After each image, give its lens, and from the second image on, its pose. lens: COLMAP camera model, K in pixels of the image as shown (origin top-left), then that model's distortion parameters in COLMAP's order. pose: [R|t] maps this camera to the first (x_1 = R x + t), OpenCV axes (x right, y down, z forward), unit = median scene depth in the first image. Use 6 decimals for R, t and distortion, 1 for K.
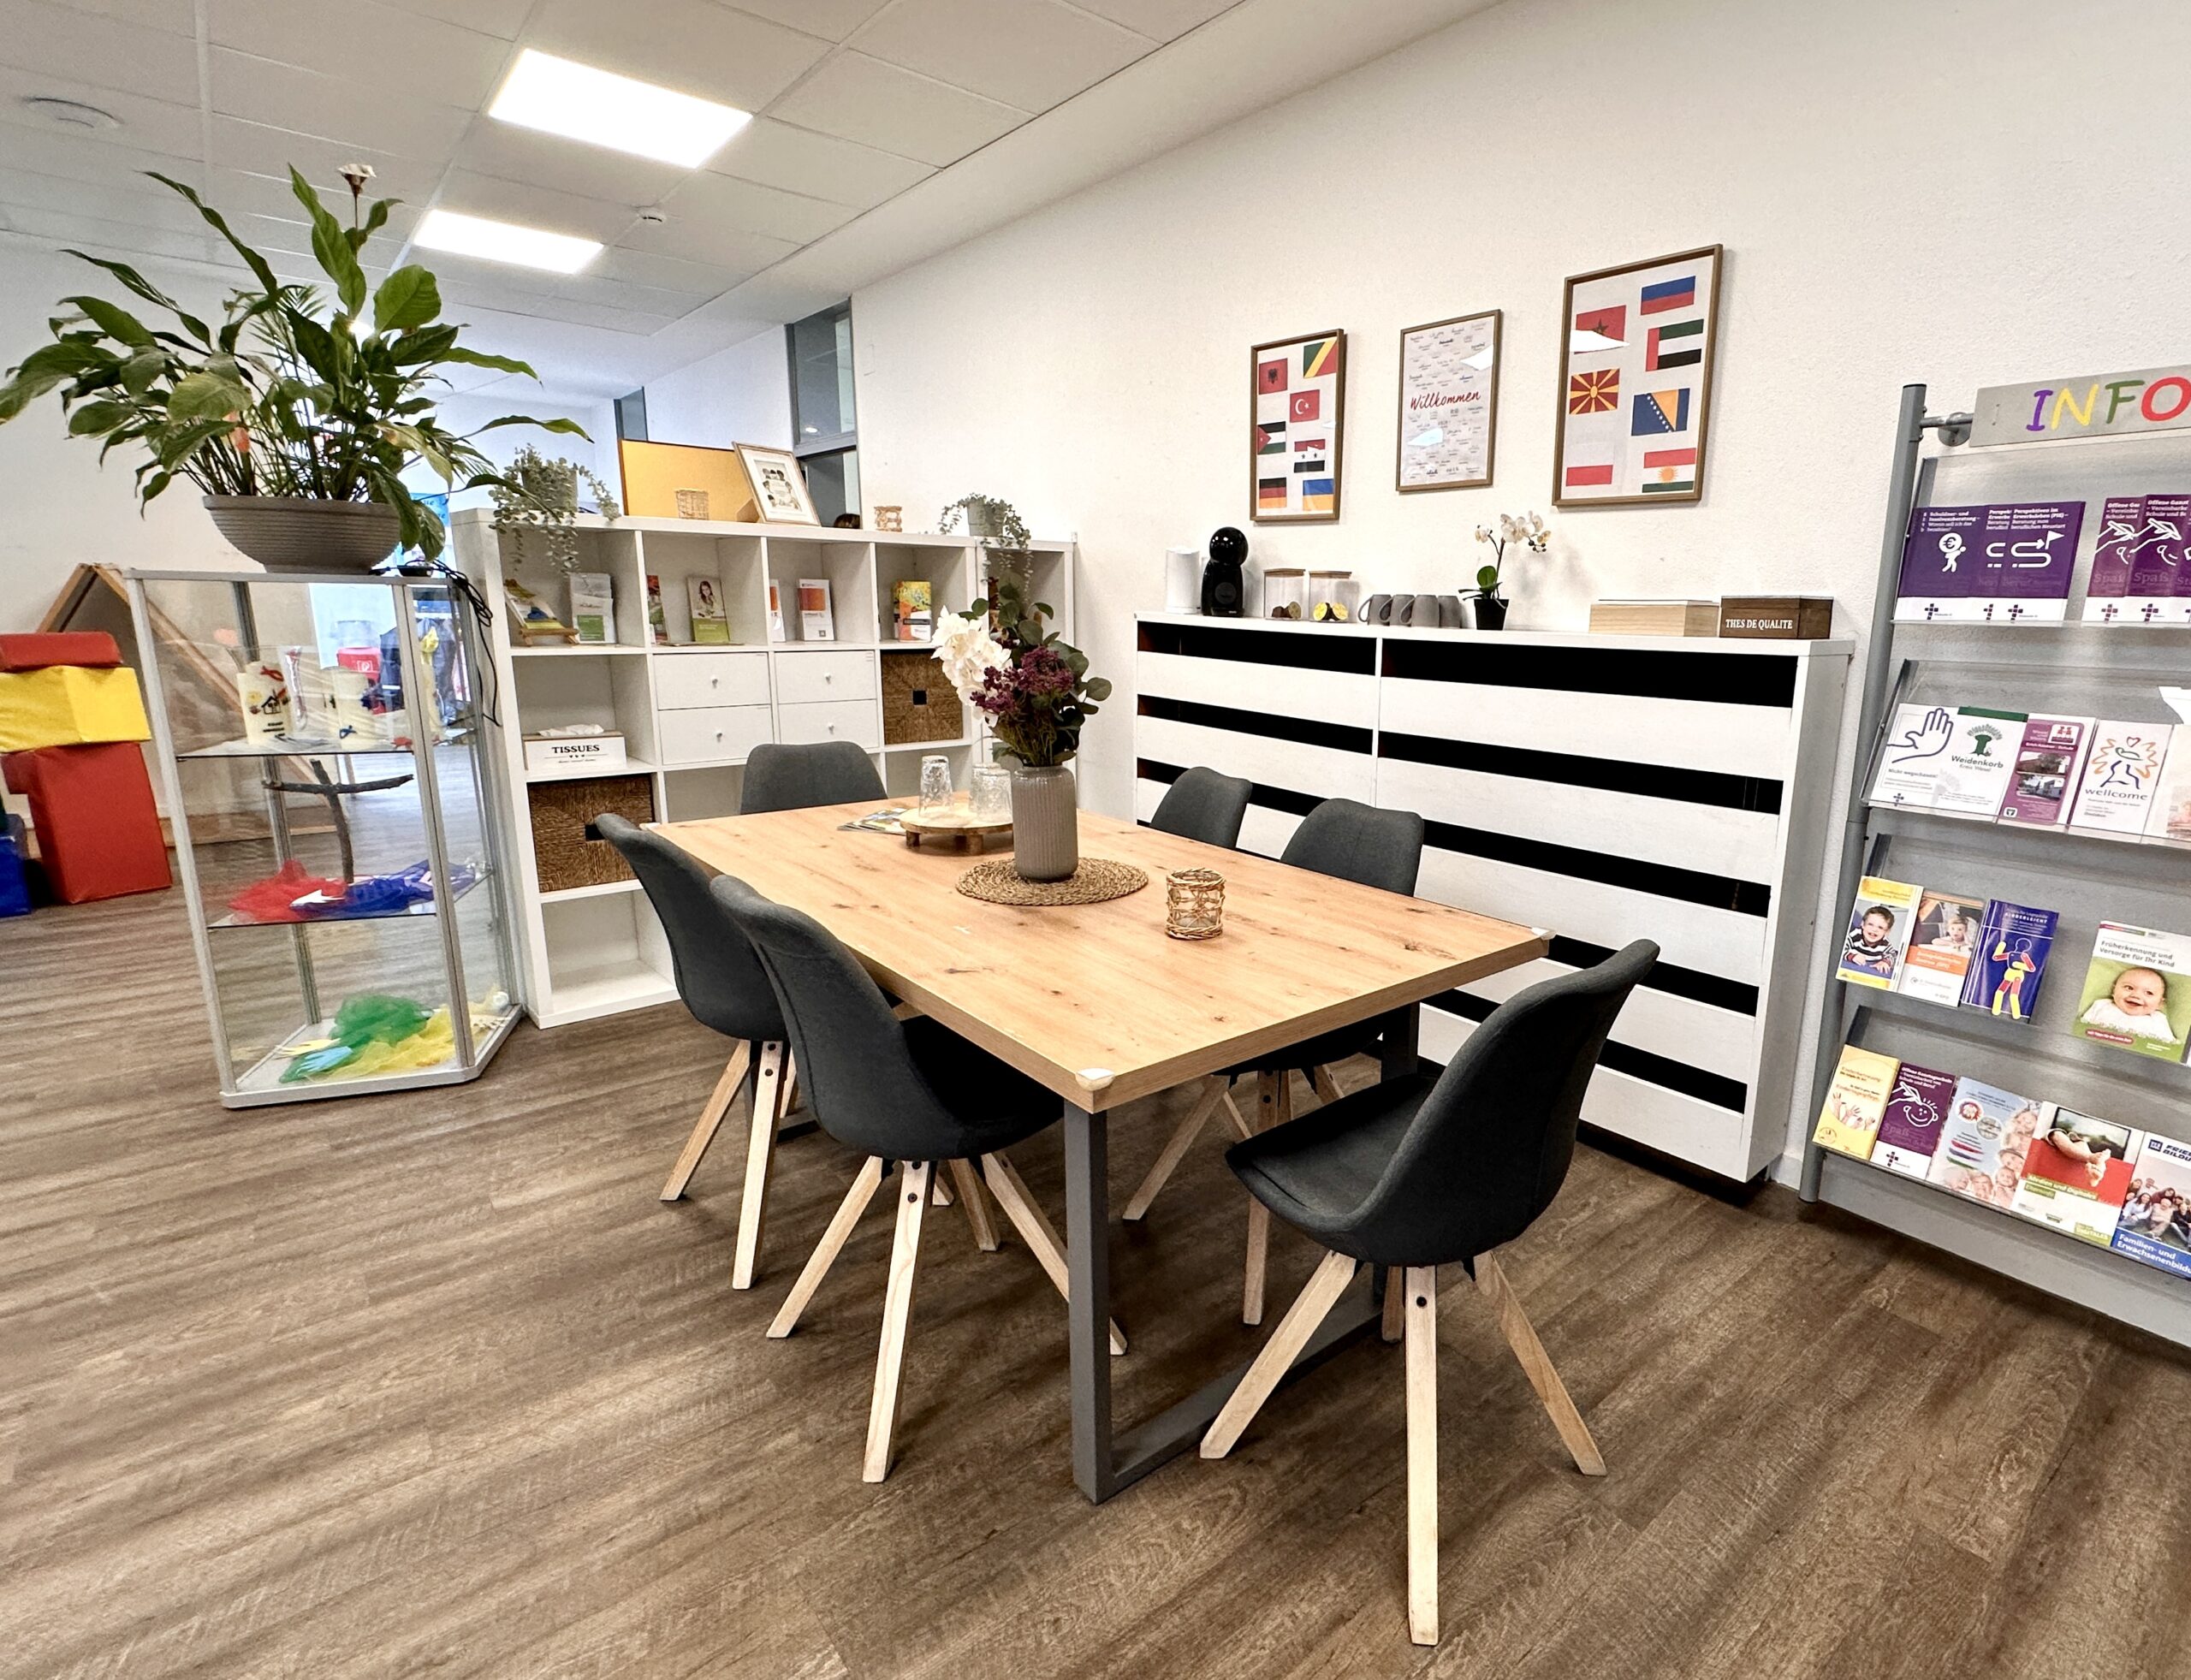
lens RADIAL K [[1108.6, 0, 1270.4], [0, 1108.6, 839.0], [0, 0, 1]] dist [-0.000392, 0.000301]
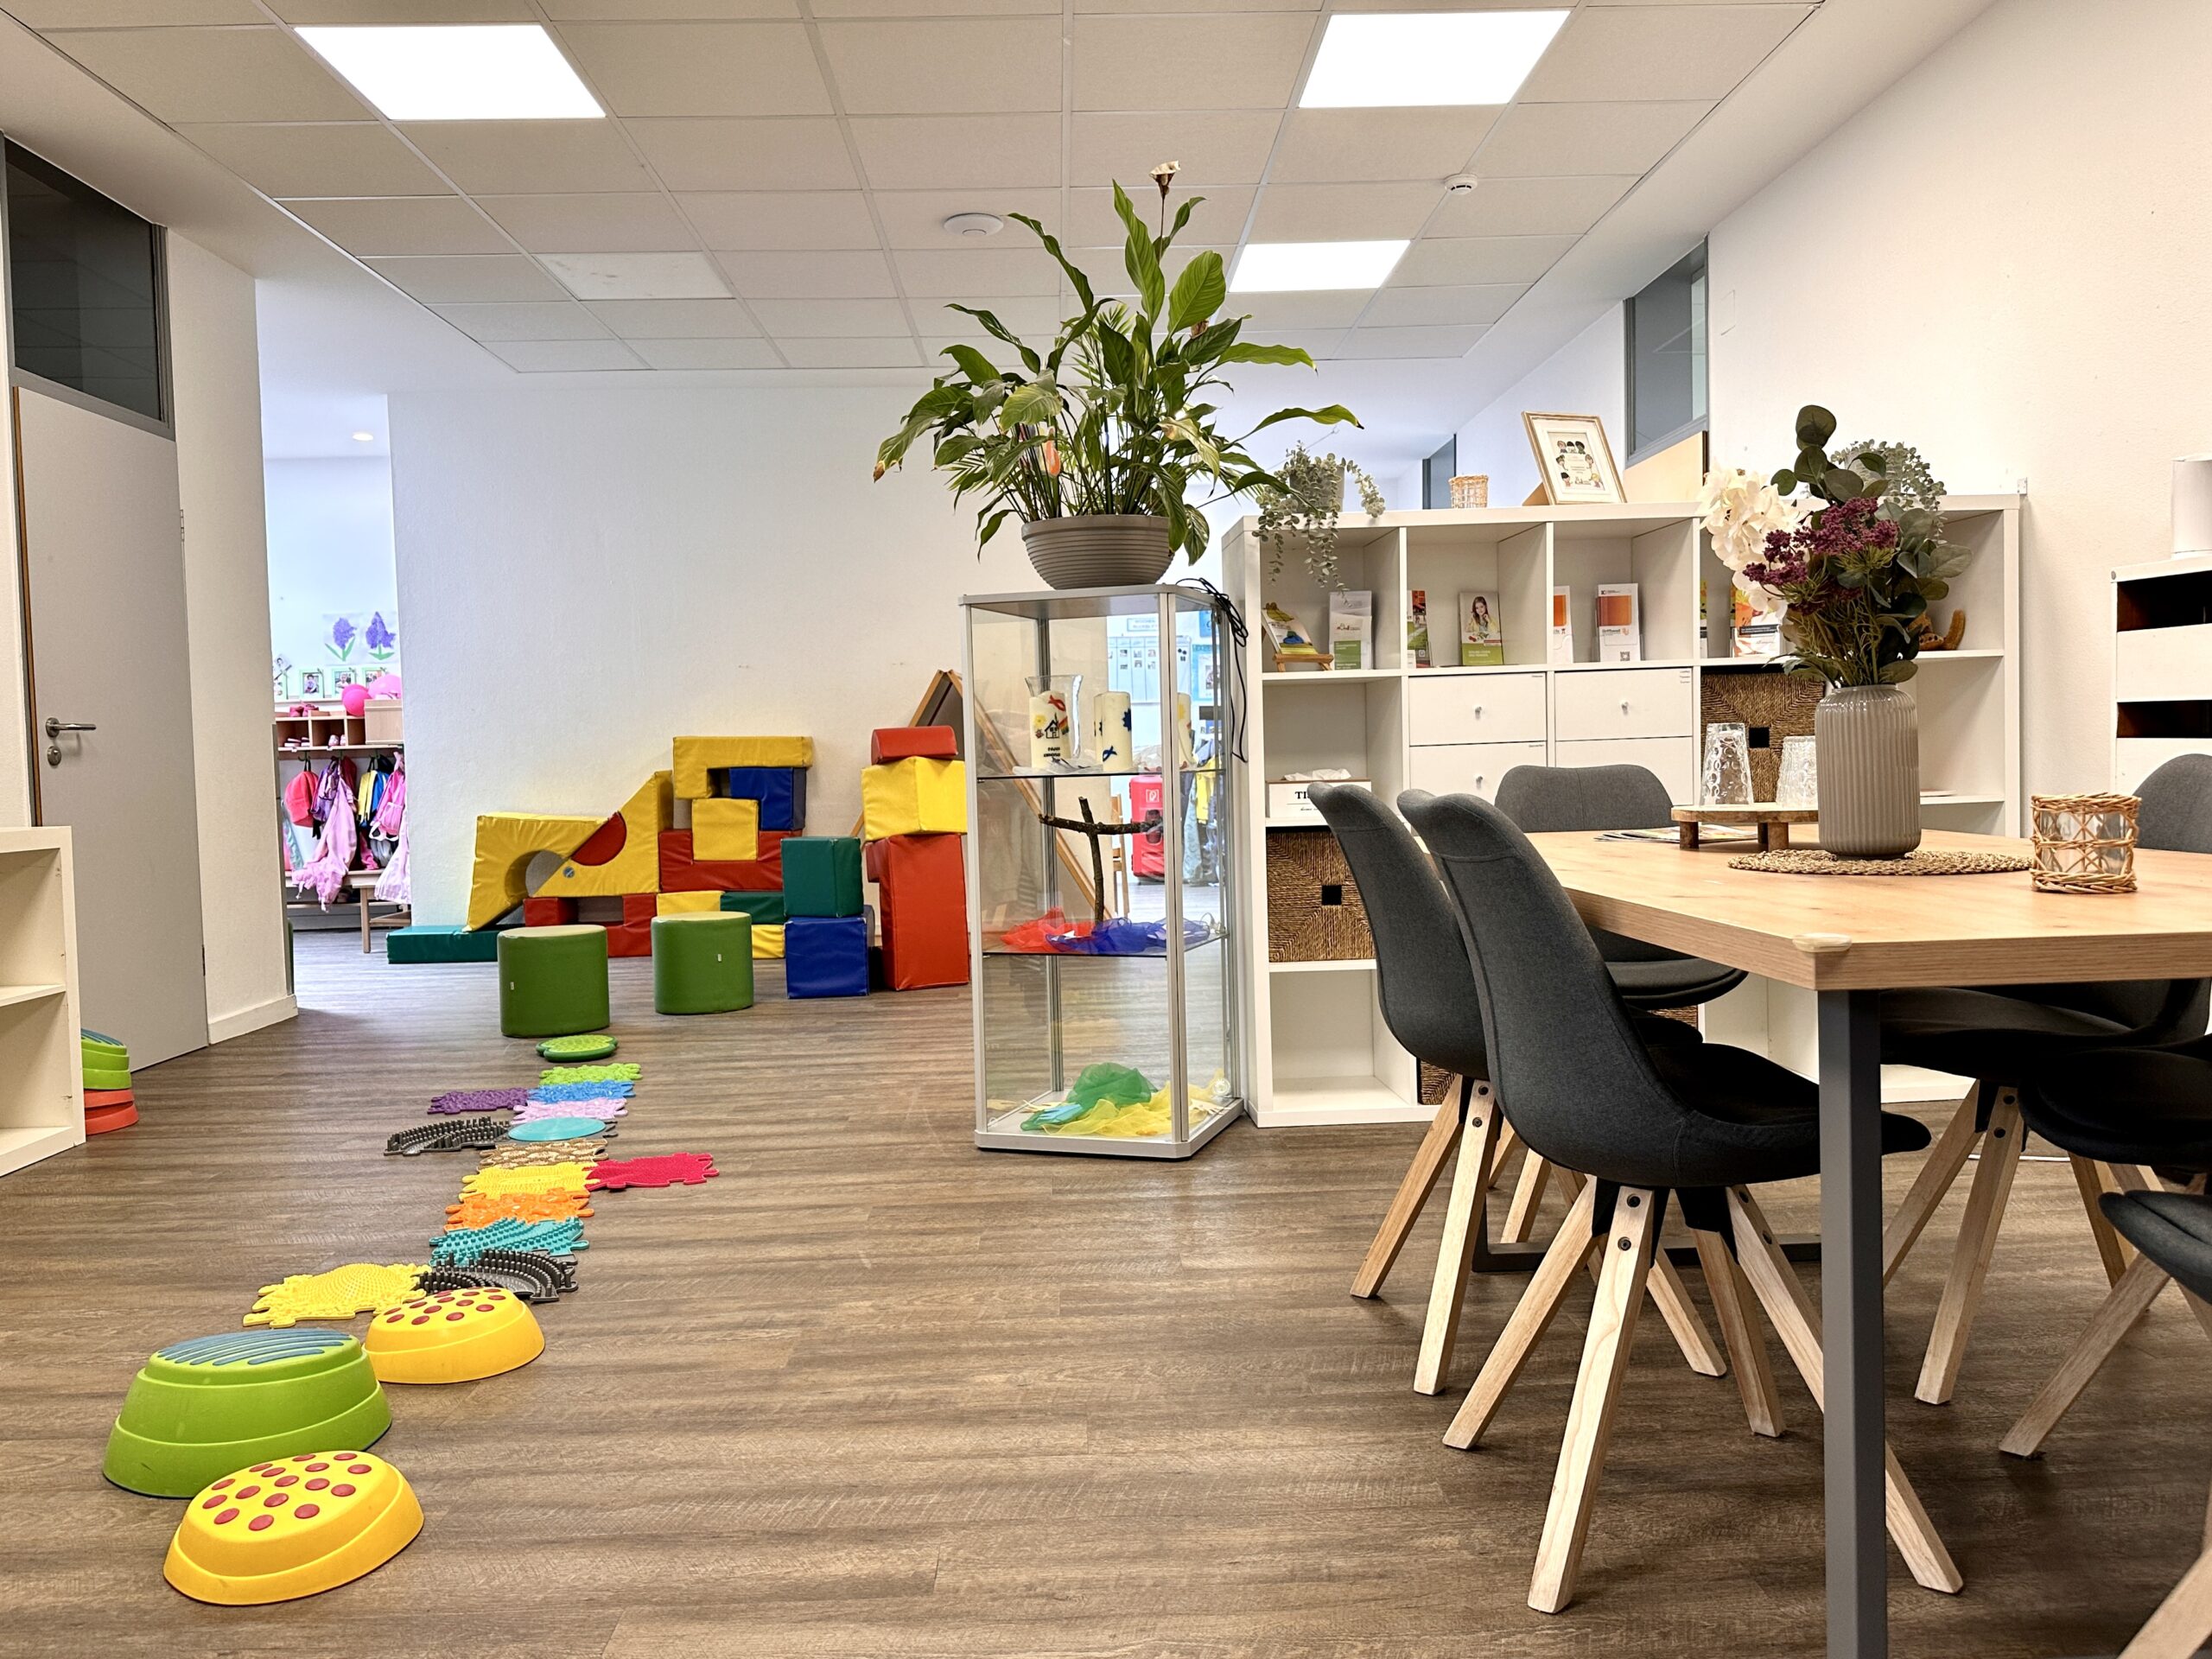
lens RADIAL K [[1658.1, 0, 1106.0], [0, 1658.1, 829.5], [0, 0, 1]] dist [0.157063, -0.301793]
pose [[0.756423, -0.011730, -0.653978, 0.090850], [-0.092469, 0.987880, -0.124672, 0.145728], [0.647514, 0.154778, 0.746170, -0.047634]]
